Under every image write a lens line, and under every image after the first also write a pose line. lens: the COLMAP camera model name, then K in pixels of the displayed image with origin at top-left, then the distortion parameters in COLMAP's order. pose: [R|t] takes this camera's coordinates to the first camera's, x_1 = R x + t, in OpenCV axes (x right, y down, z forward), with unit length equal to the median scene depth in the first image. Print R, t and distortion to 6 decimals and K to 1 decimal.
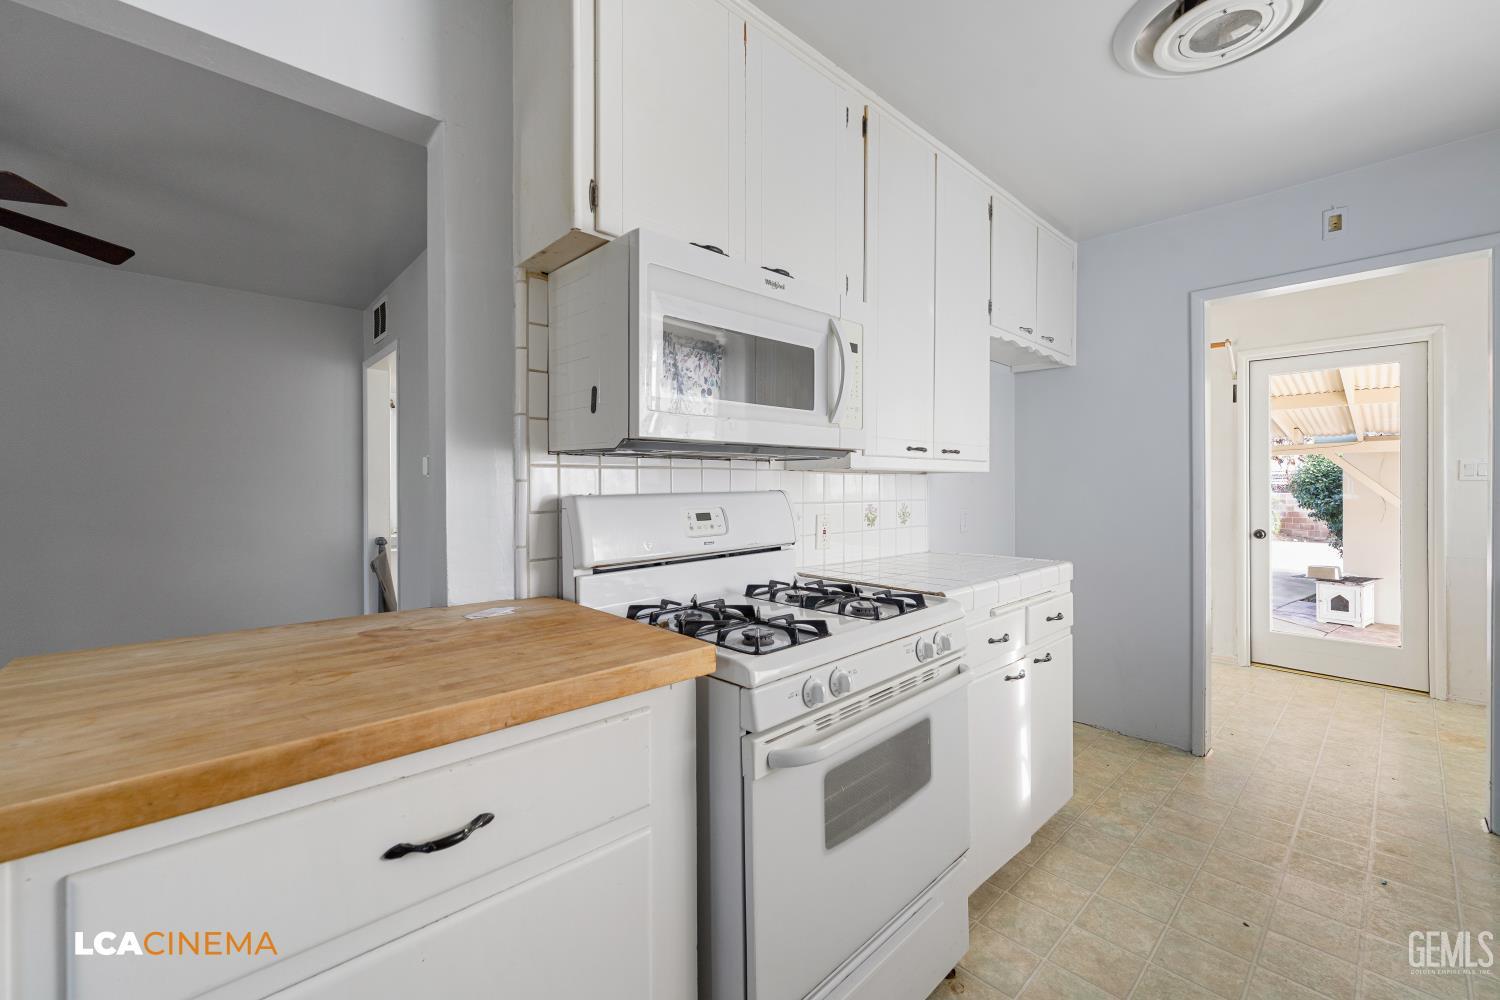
lens RADIAL K [[620.9, 0, 758.3], [0, 620.9, 486.1], [0, 0, 1]] dist [-0.003861, 0.000709]
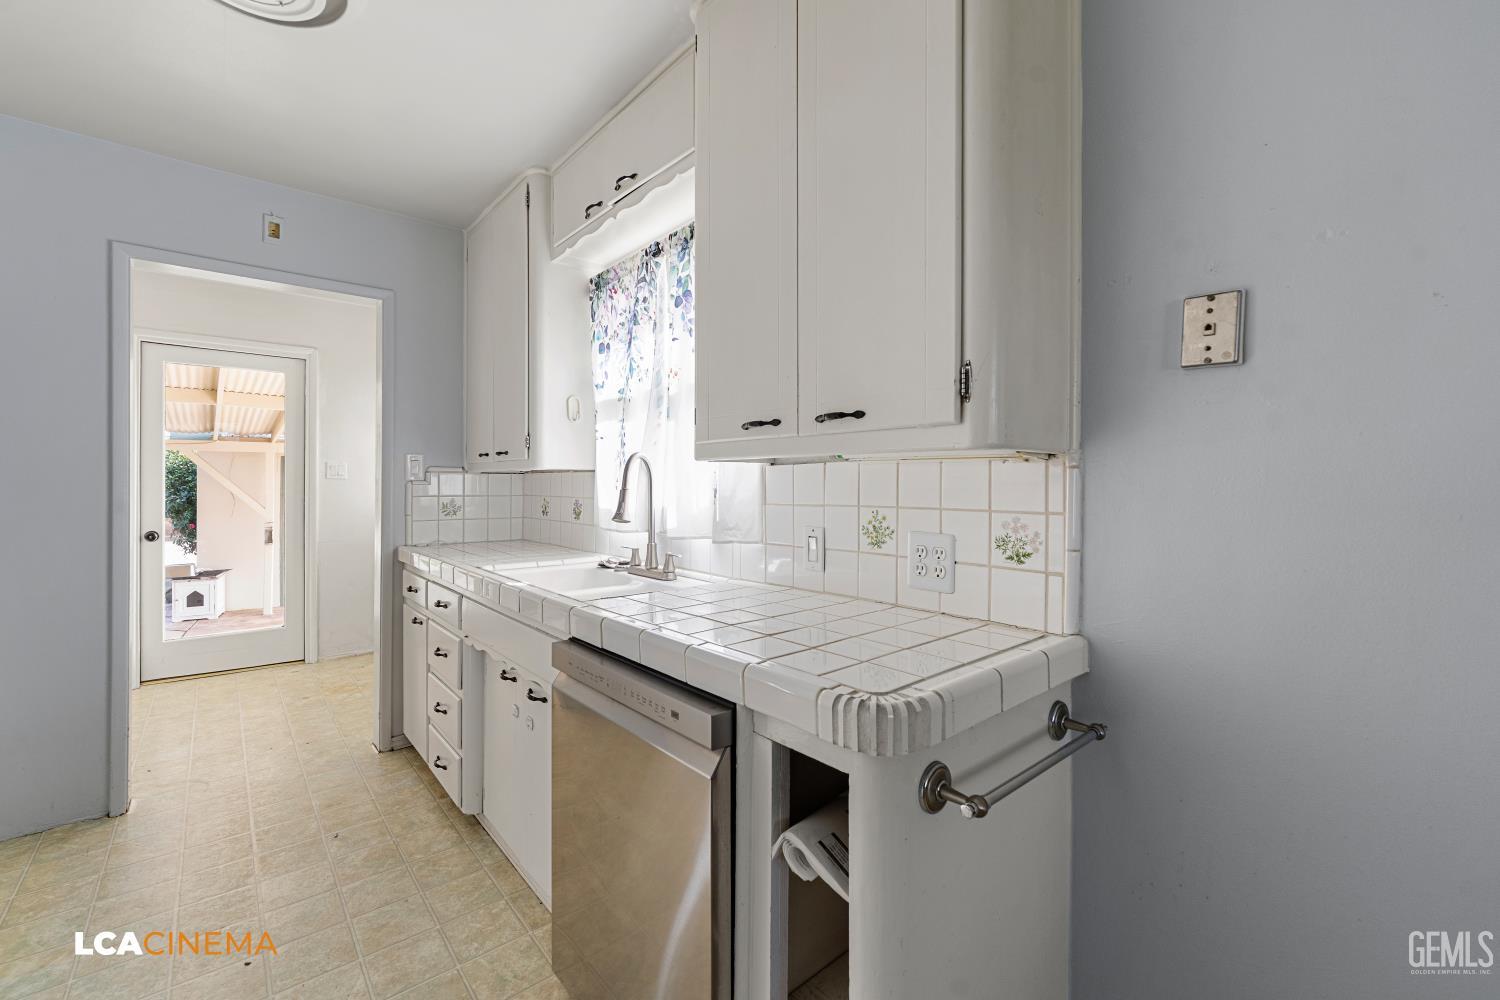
lens RADIAL K [[620.9, 0, 743.3], [0, 620.9, 481.5], [0, 0, 1]] dist [-0.003861, 0.000709]
pose [[0.056690, 0.006602, 0.998370, -0.055683], [-0.004191, 0.999971, -0.006375, 0.000297], [-0.998383, -0.003822, 0.056716, 0.143425]]
